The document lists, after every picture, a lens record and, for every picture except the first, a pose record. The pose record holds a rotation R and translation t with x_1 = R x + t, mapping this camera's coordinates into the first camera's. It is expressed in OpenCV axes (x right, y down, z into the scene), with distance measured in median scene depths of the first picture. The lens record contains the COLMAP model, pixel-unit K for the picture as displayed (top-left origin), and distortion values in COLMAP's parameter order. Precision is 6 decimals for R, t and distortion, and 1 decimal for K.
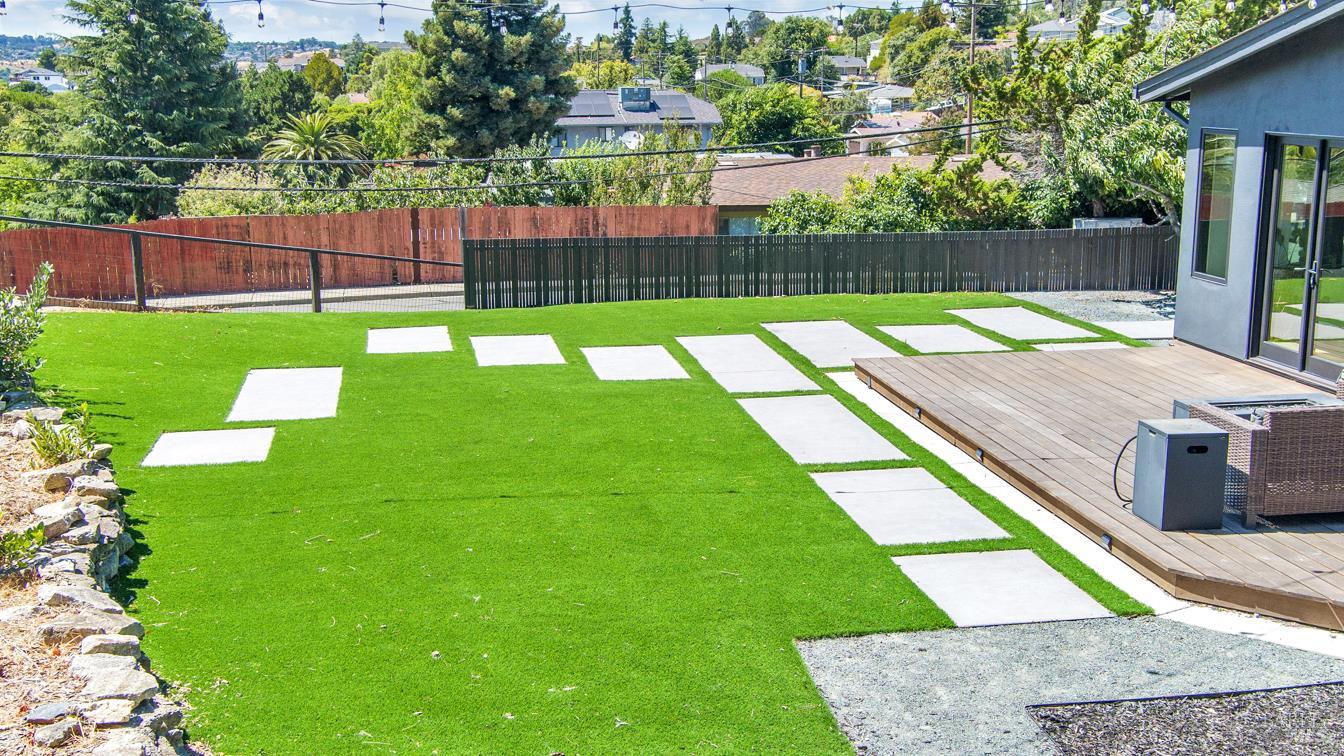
lens RADIAL K [[1534.2, 0, 672.1], [0, 1534.2, 388.7], [0, 0, 1]] dist [0.163763, 0.000000]
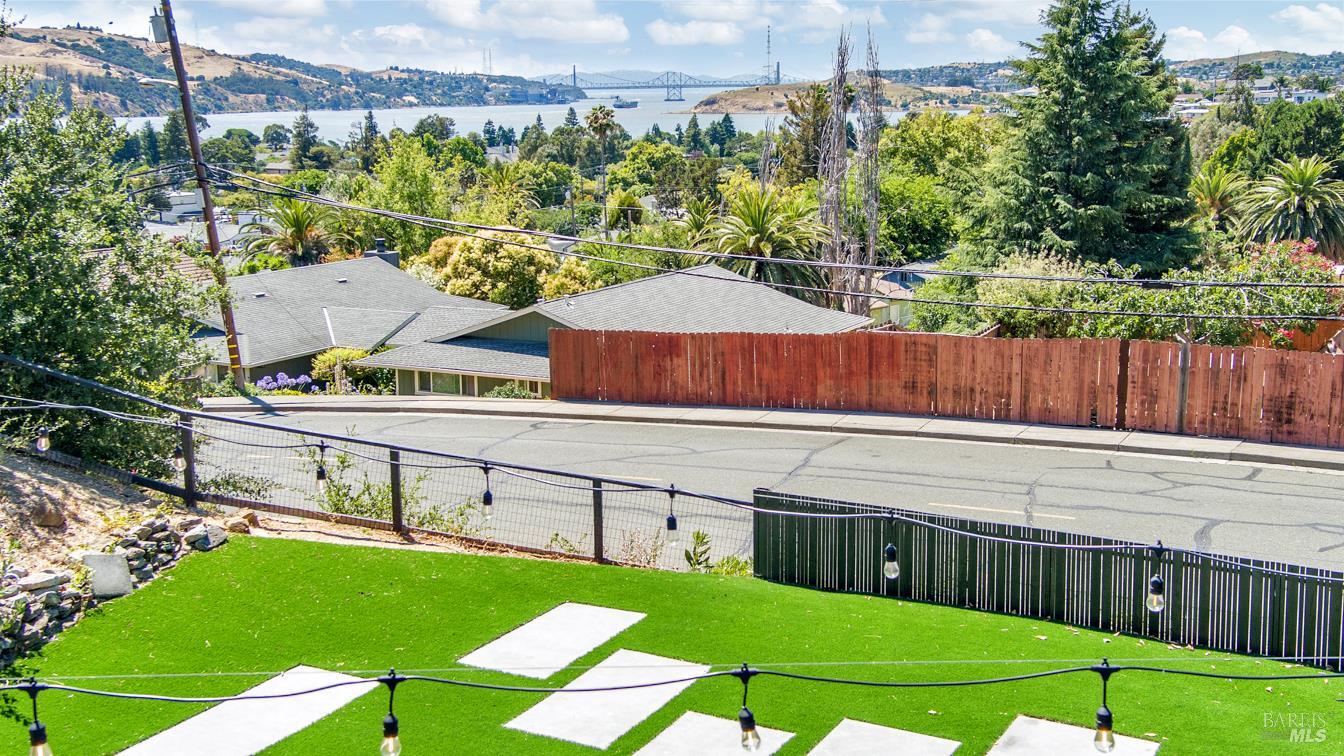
lens RADIAL K [[1534.2, 0, 671.6], [0, 1534.2, 370.0], [0, 0, 1]] dist [0.163763, 0.000000]
pose [[0.779122, 0.109109, -0.617304, 0.162423], [-0.120834, 0.992409, 0.022899, -0.087918], [0.615116, 0.056750, 0.786391, 0.176616]]
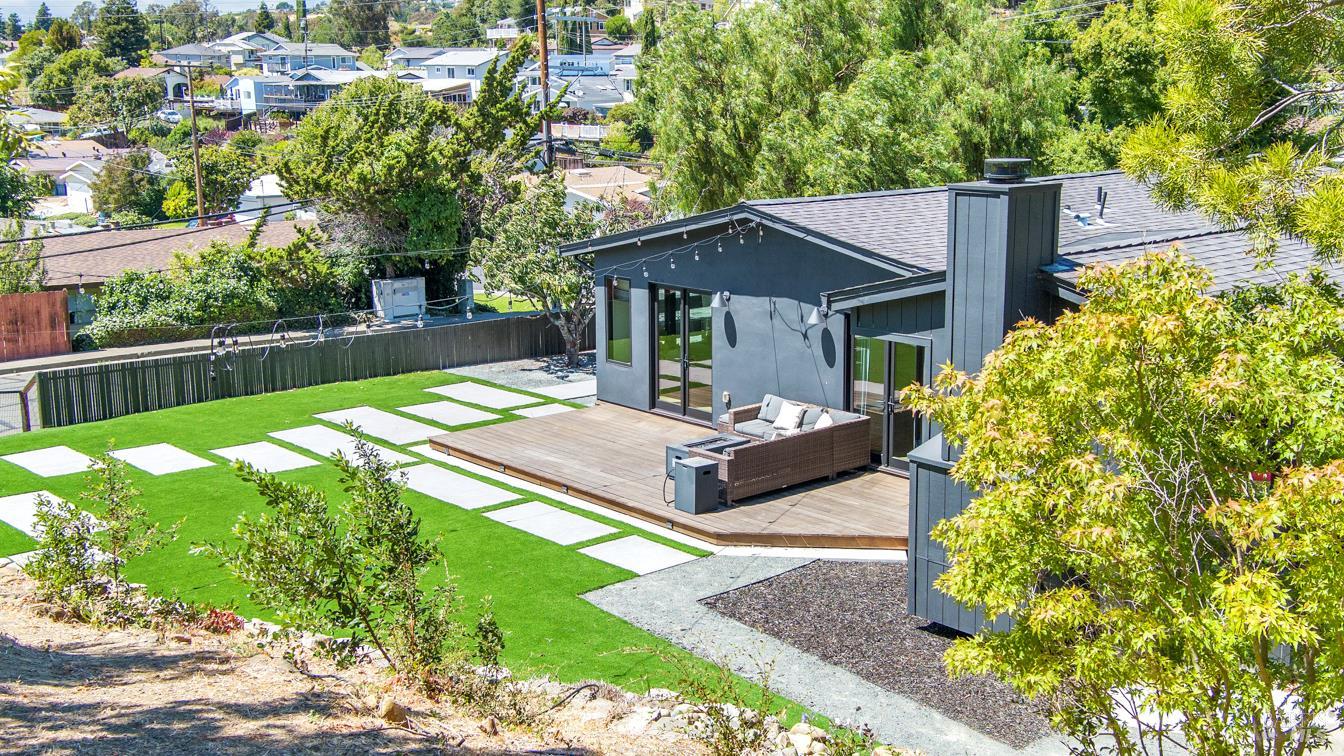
lens RADIAL K [[1534.2, 0, 672.3], [0, 1534.2, 375.1], [0, 0, 1]] dist [0.163763, 0.000000]
pose [[0.858788, -0.101284, 0.502219, -0.335189], [0.109058, 0.993937, 0.013961, -0.058006], [-0.500588, 0.042781, 0.864628, -0.344748]]
